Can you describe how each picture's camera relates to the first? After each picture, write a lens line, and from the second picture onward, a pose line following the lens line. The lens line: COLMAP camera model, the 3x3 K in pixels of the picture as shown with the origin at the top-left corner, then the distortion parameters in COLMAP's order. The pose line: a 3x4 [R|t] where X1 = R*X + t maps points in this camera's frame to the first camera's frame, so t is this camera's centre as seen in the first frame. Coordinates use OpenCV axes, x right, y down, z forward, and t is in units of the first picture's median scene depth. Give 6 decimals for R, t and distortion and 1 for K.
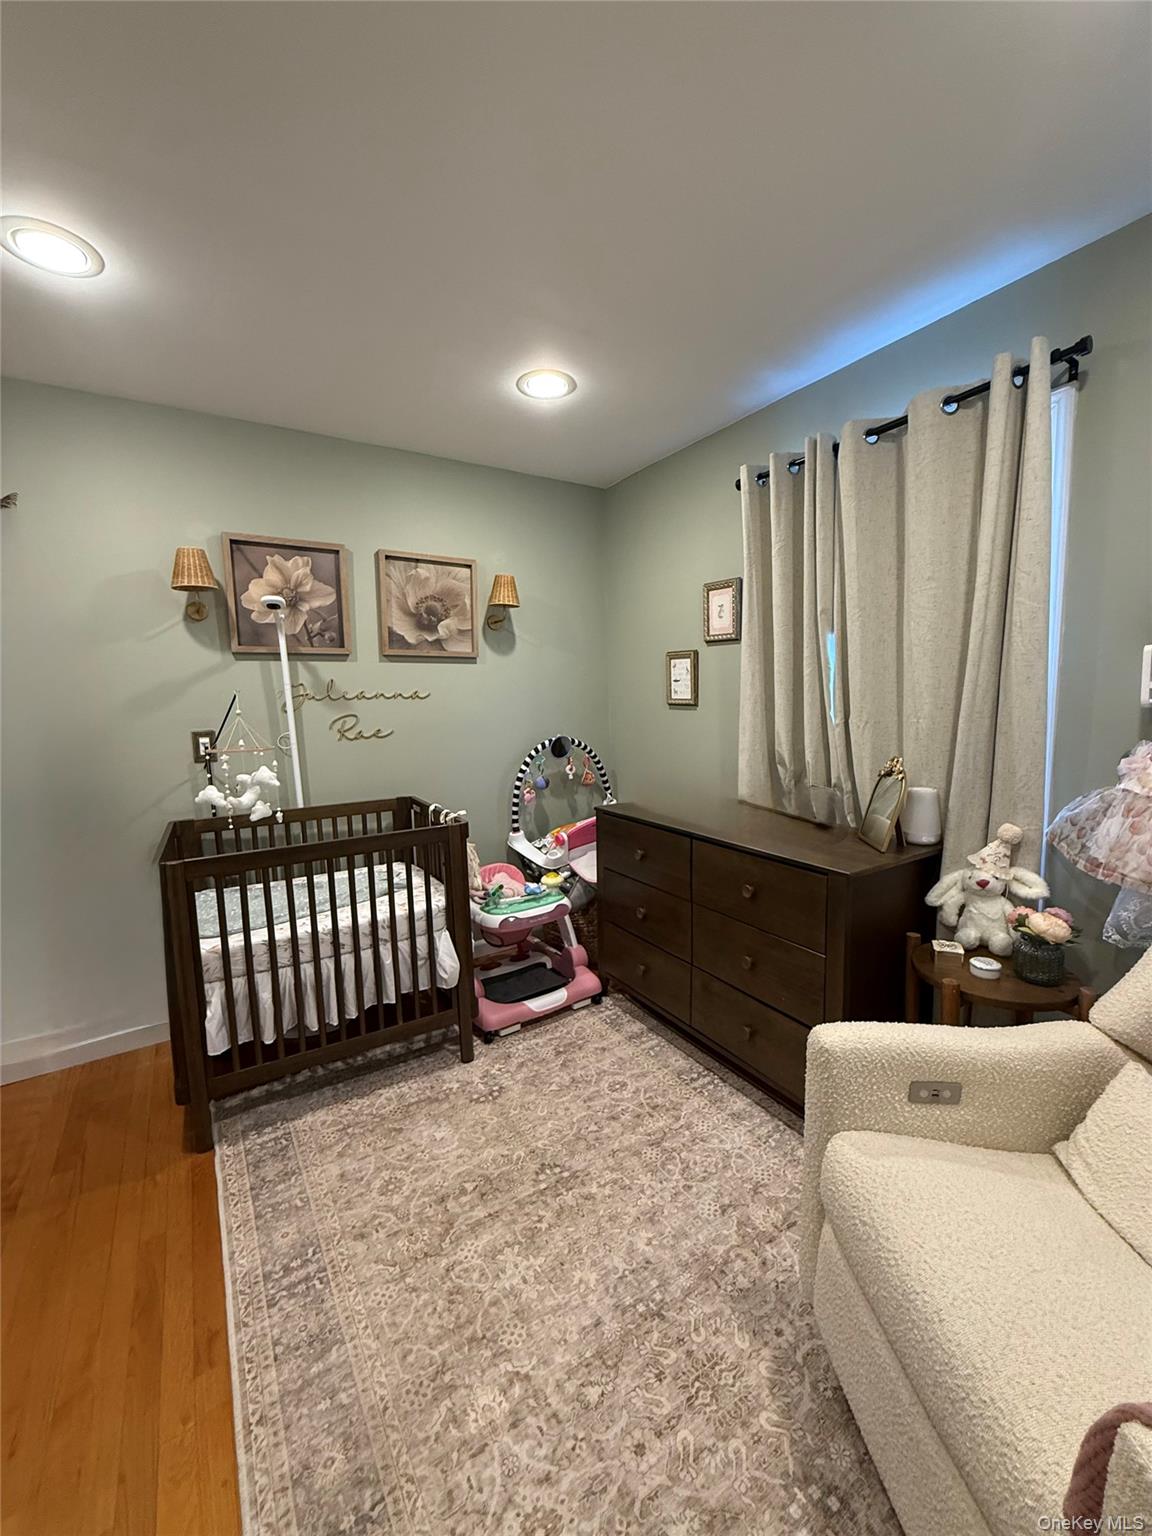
lens RADIAL K [[613.7, 0, 575.2], [0, 613.7, 758.7], [0, 0, 1]] dist [-0.002155, 0.000089]
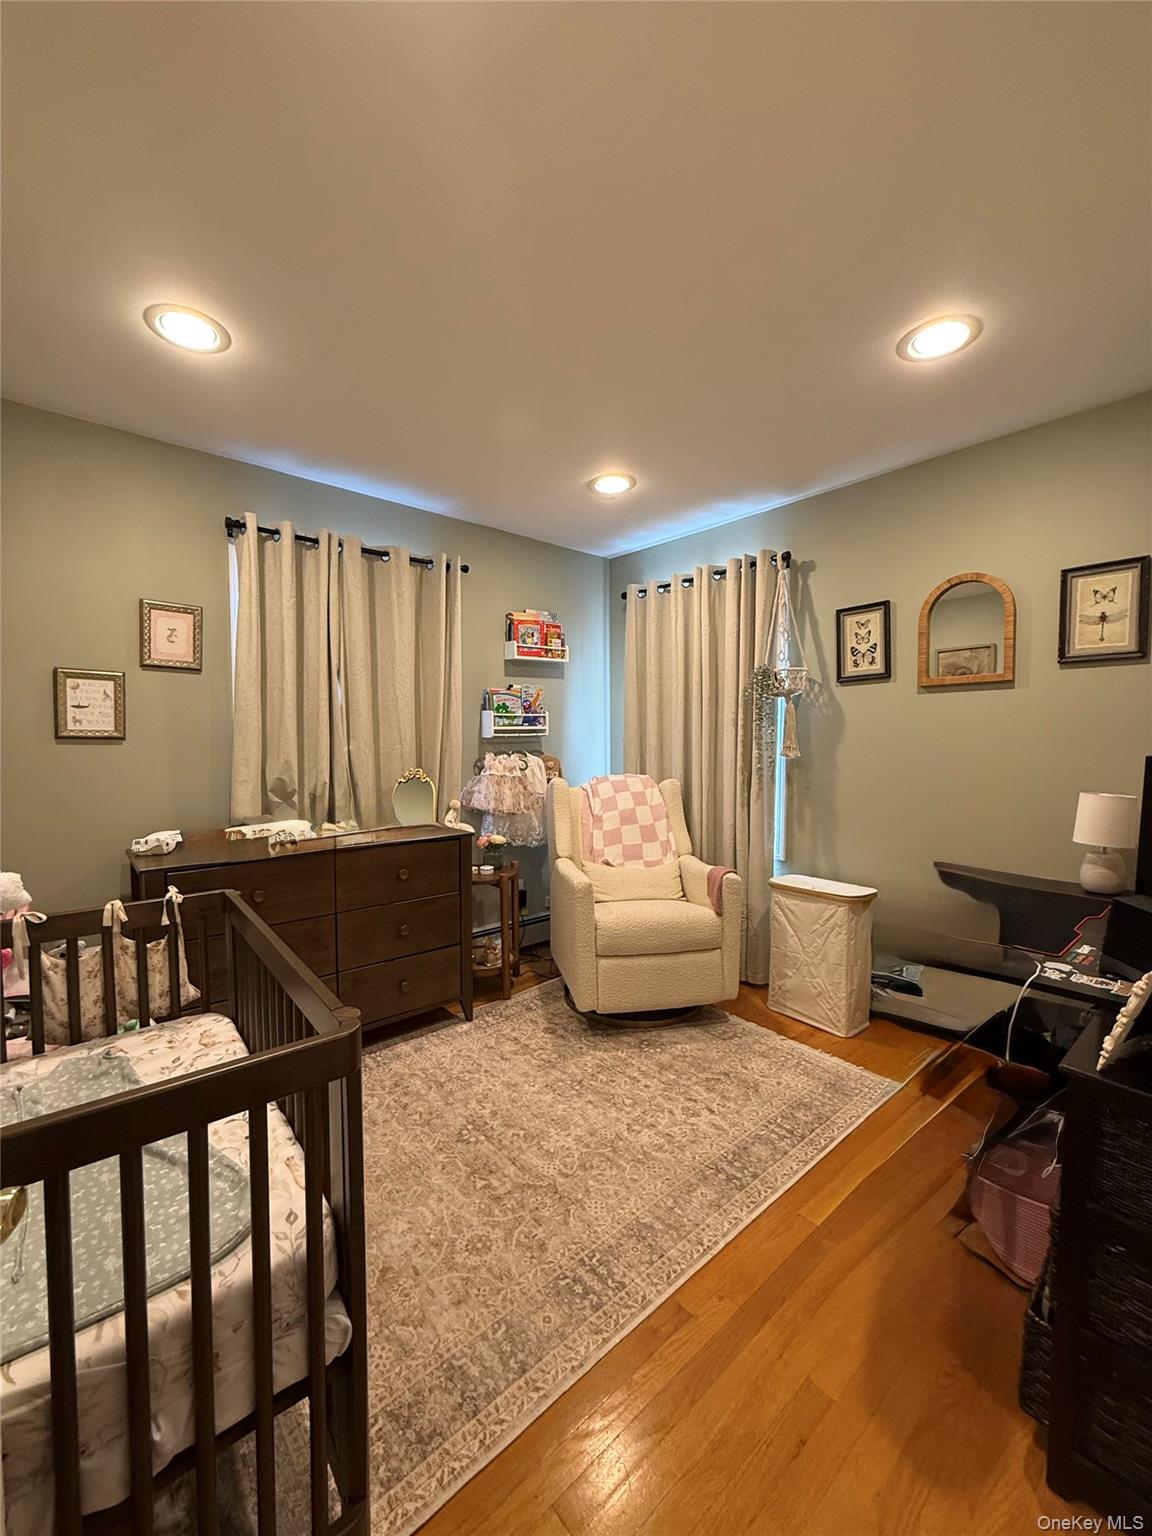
lens RADIAL K [[613.7, 0, 573.5], [0, 613.7, 763.7], [0, 0, 1]] dist [-0.002155, 0.000089]
pose [[-0.144986, -0.016905, 0.989289, -1.432404], [0.111601, 0.993194, 0.033328, -0.030028], [-0.983120, 0.115238, -0.142112, 1.078577]]
